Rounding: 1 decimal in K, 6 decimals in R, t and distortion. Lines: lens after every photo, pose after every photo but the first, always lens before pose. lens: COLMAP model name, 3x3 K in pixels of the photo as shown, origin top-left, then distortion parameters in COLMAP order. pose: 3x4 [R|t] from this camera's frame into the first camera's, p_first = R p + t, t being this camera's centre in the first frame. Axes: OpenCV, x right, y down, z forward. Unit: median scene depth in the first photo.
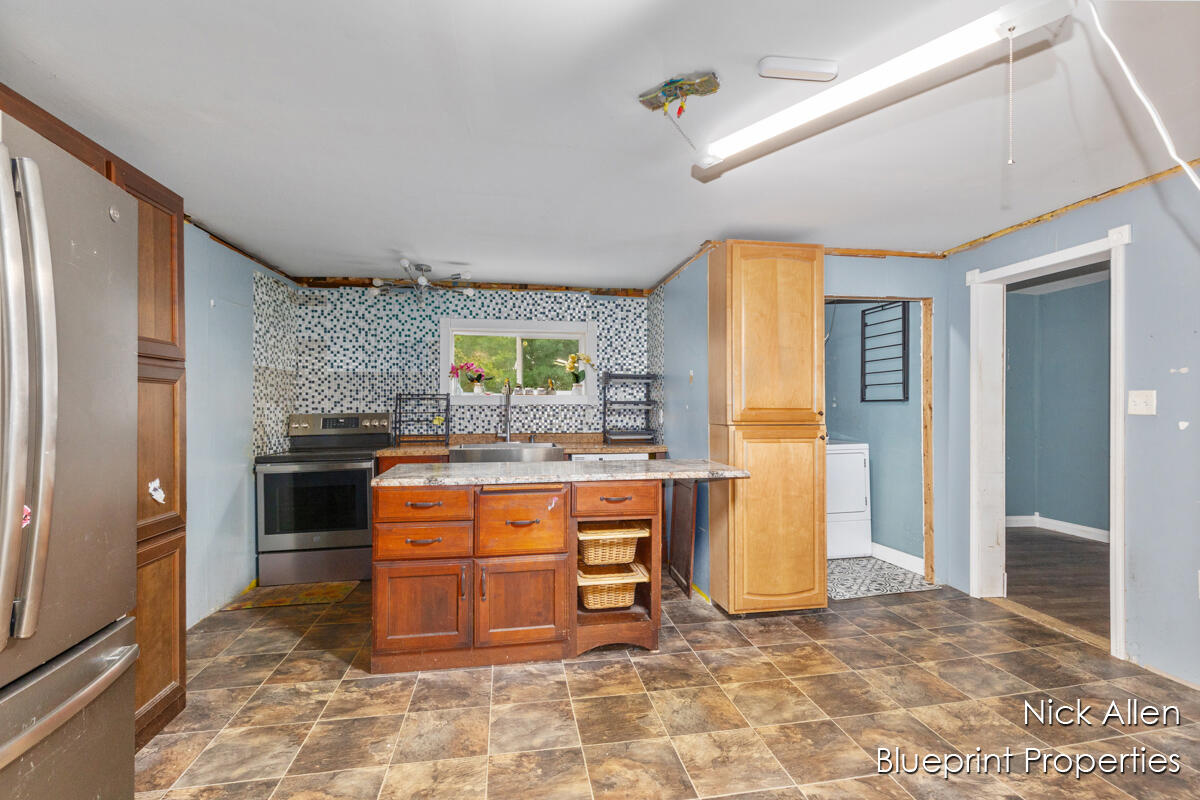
lens RADIAL K [[546.2, 0, 603.8], [0, 546.2, 405.7], [0, 0, 1]] dist [0.000732, -0.000051]
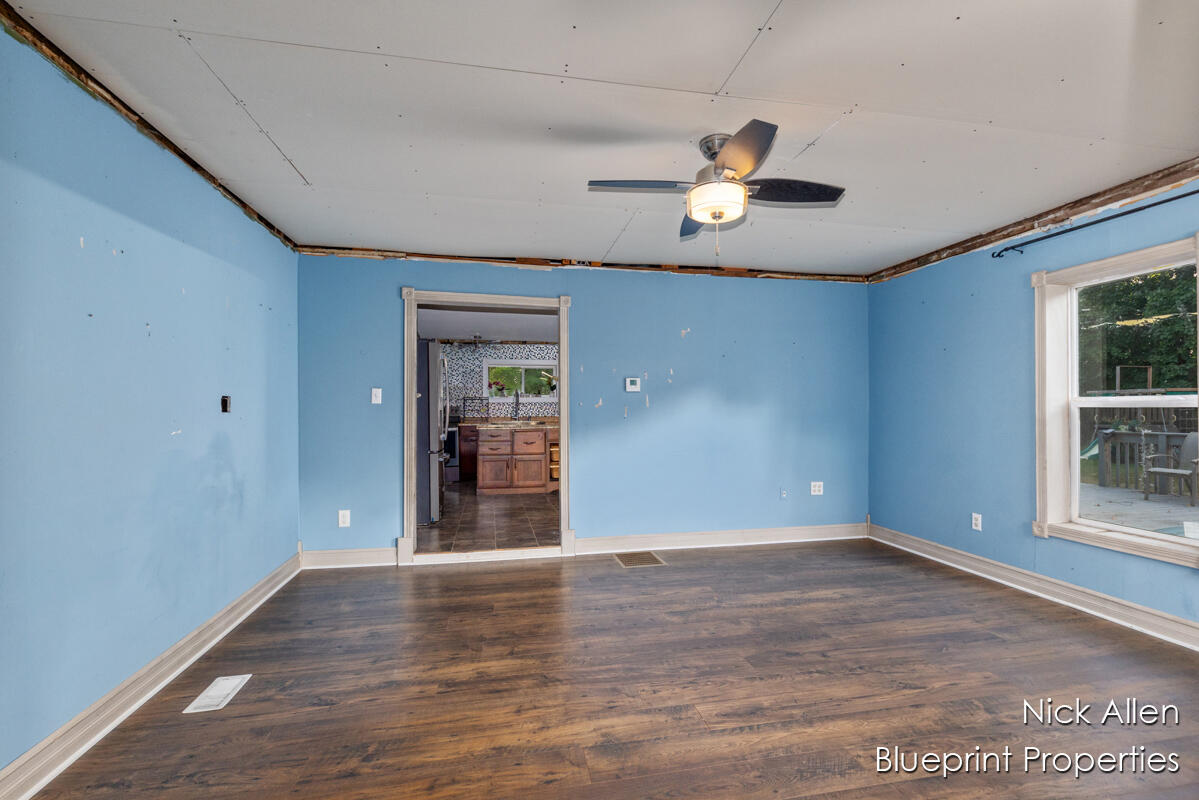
lens RADIAL K [[545.8, 0, 603.3], [0, 545.8, 405.7], [0, 0, 1]] dist [0.000732, -0.000051]
pose [[0.999610, -0.005604, 0.027356, 0.103657], [0.005883, 0.999931, -0.010120, 0.040140], [-0.027298, 0.010277, 0.999575, -1.227108]]
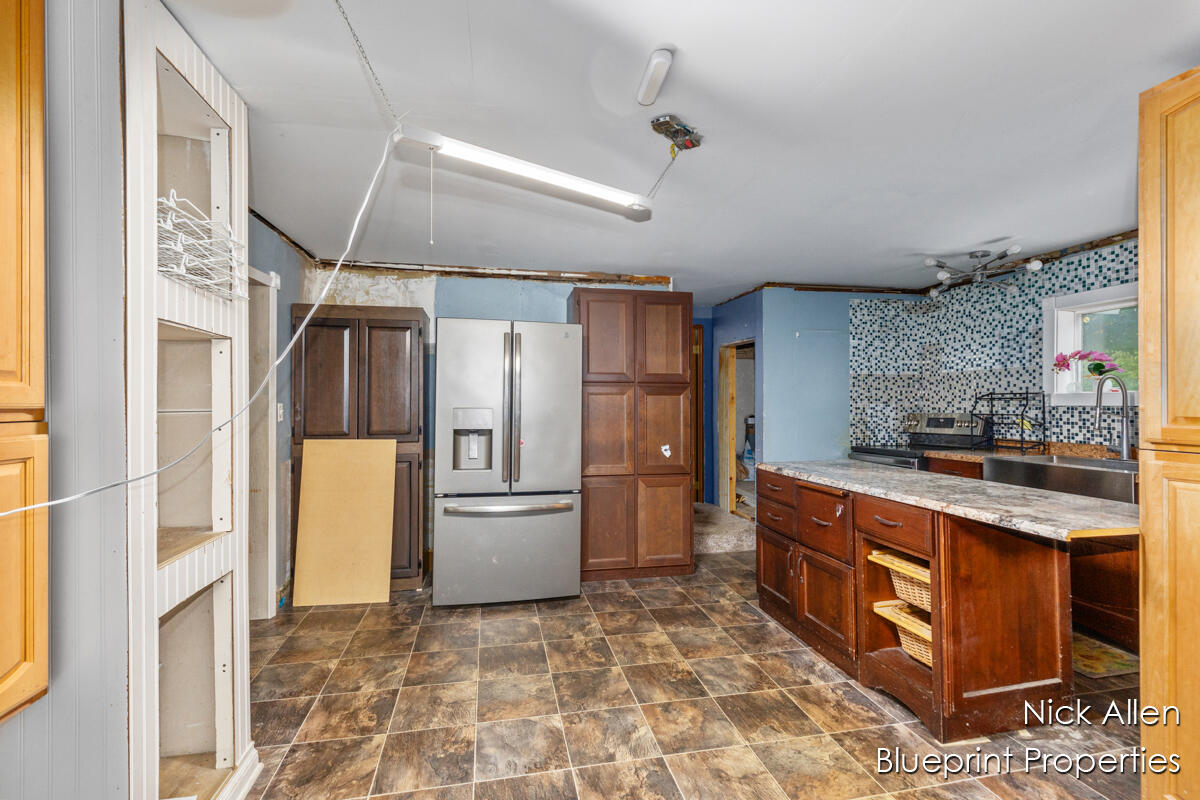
lens RADIAL K [[533.1, 0, 602.4], [0, 533.1, 403.6], [0, 0, 1]] dist [-0.000745, -0.000149]
pose [[0.036649, 0.001433, -0.999327, 0.579479], [0.002486, 0.999996, 0.001525, -0.008882], [0.999325, -0.002540, 0.036646, 0.377181]]
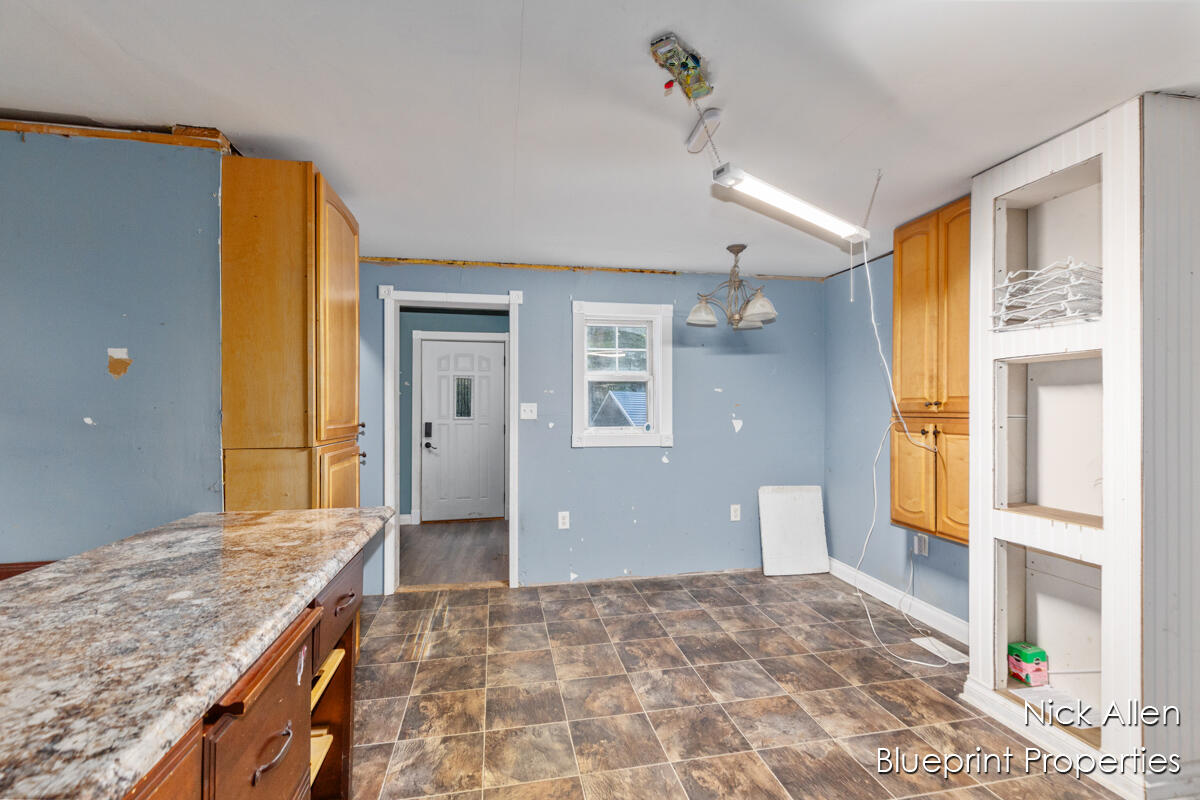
lens RADIAL K [[546.2, 0, 603.8], [0, 546.2, 405.7], [0, 0, 1]] dist [0.000732, -0.000051]
pose [[-0.025840, 0.007437, 0.999638, -0.510193], [0.001420, 0.999972, -0.007403, -0.009165], [-0.999665, 0.001229, -0.025850, 0.794201]]
